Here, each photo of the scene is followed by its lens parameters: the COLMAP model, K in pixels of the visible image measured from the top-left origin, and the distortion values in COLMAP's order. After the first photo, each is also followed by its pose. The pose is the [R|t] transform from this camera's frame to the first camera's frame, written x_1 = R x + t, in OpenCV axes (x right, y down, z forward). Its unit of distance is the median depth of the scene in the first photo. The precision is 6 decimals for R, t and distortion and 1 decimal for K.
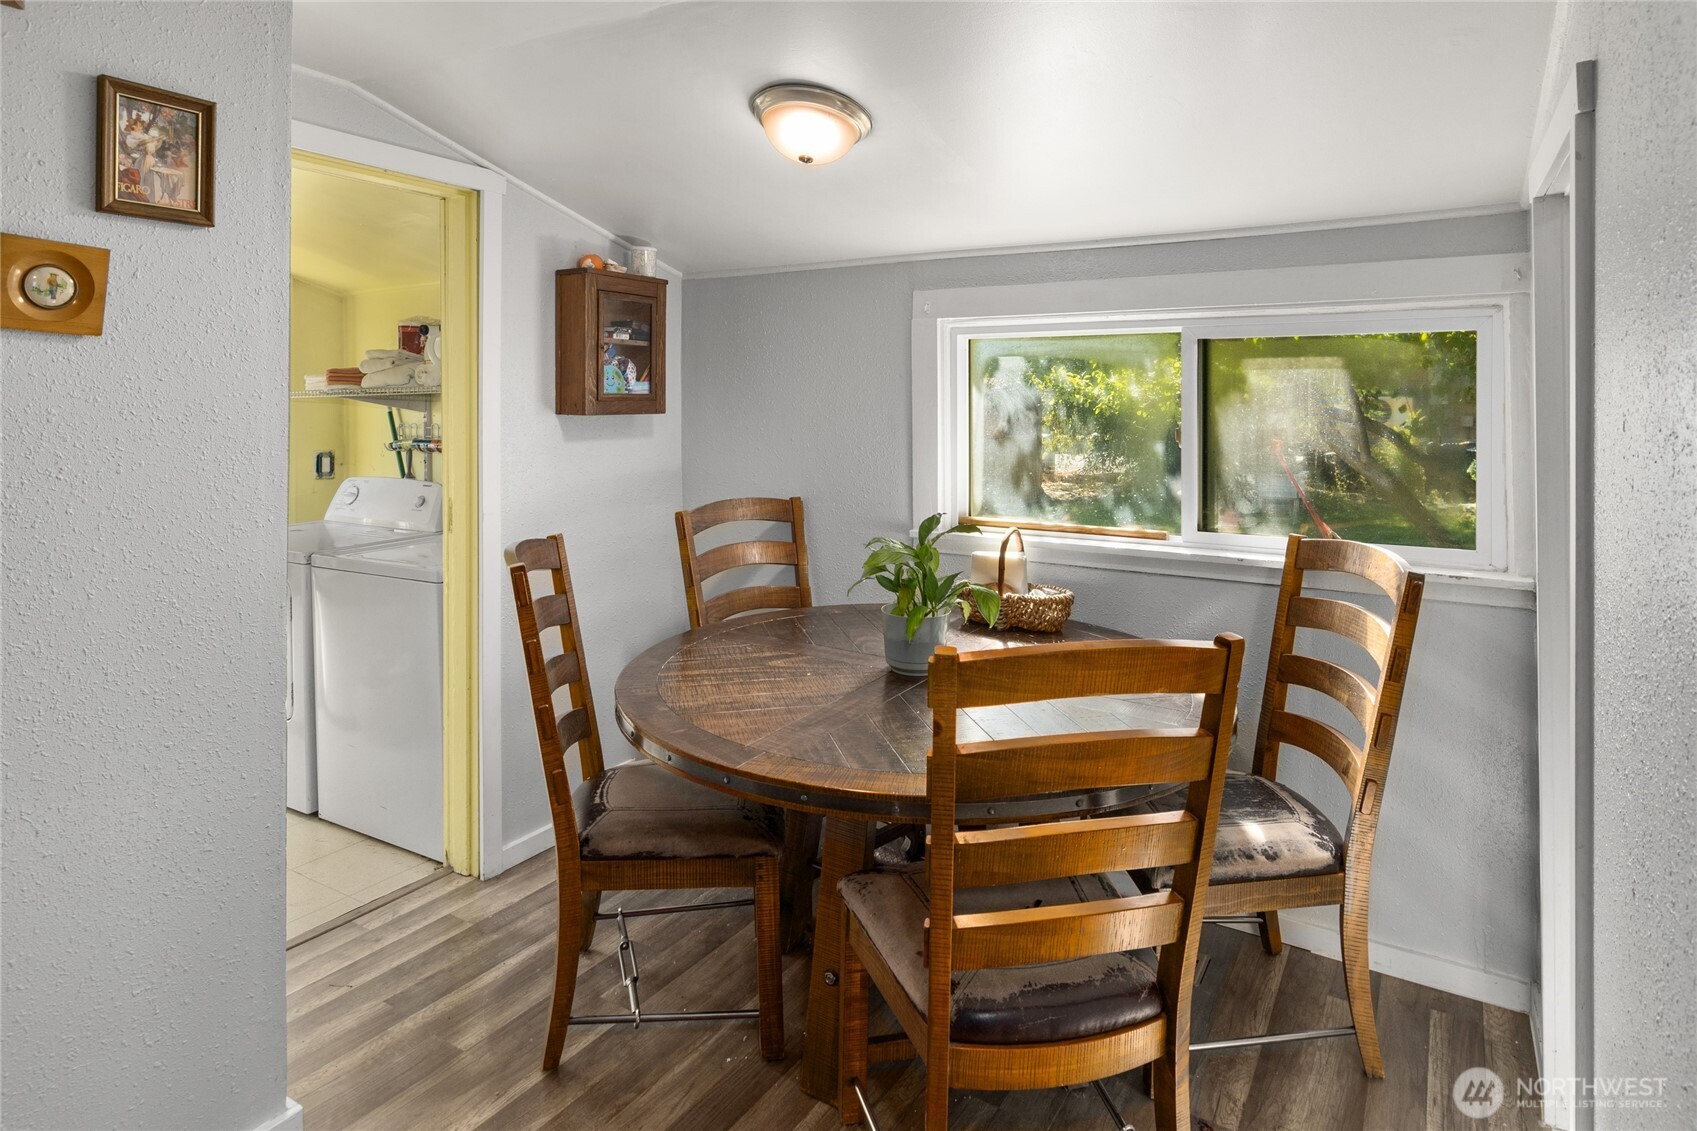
lens RADIAL K [[998.1, 0, 848.0], [0, 998.1, 409.9], [0, 0, 1]] dist [-0.026949, -0.000157]
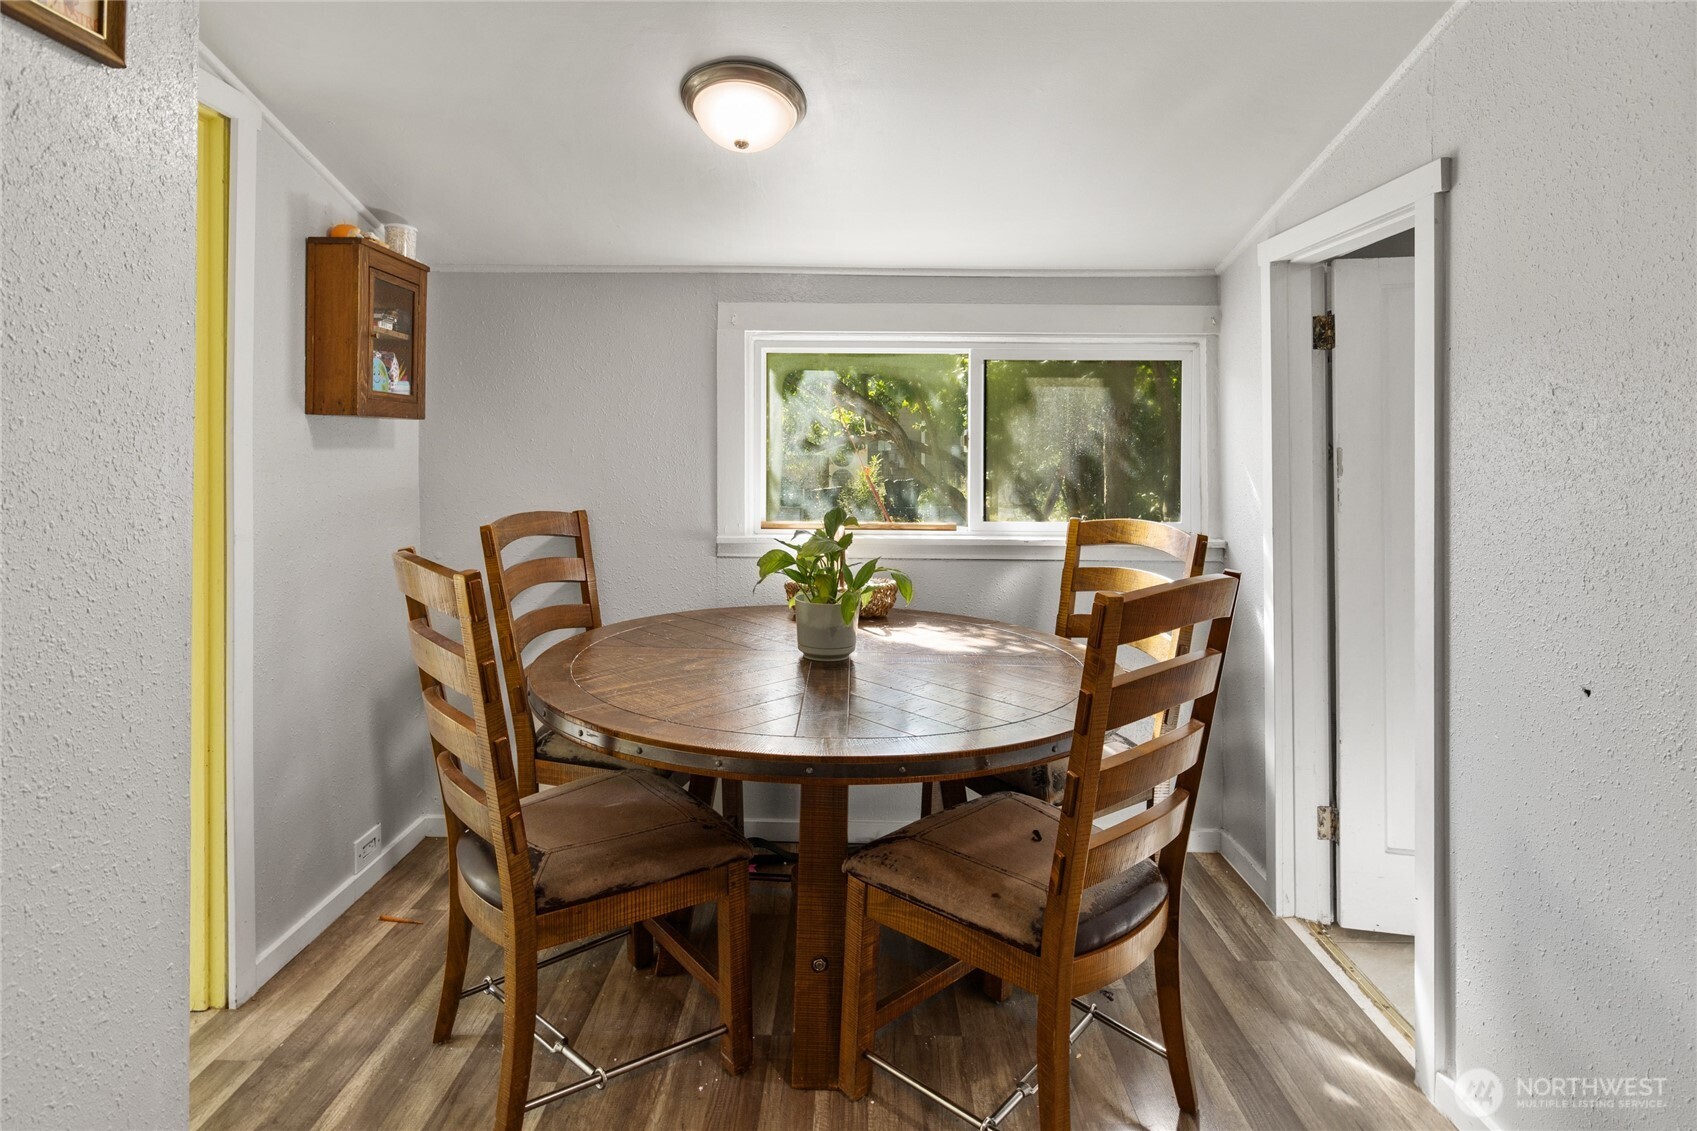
lens RADIAL K [[923.2, 0, 845.1], [0, 923.2, 466.5], [0, 0, 1]] dist [-0.007024, 0.000668]
pose [[0.851959, -0.001711, 0.523606, -0.338705], [-0.000698, 0.999990, 0.004402, 0.047403], [-0.523609, -0.004116, 0.851949, 0.137212]]
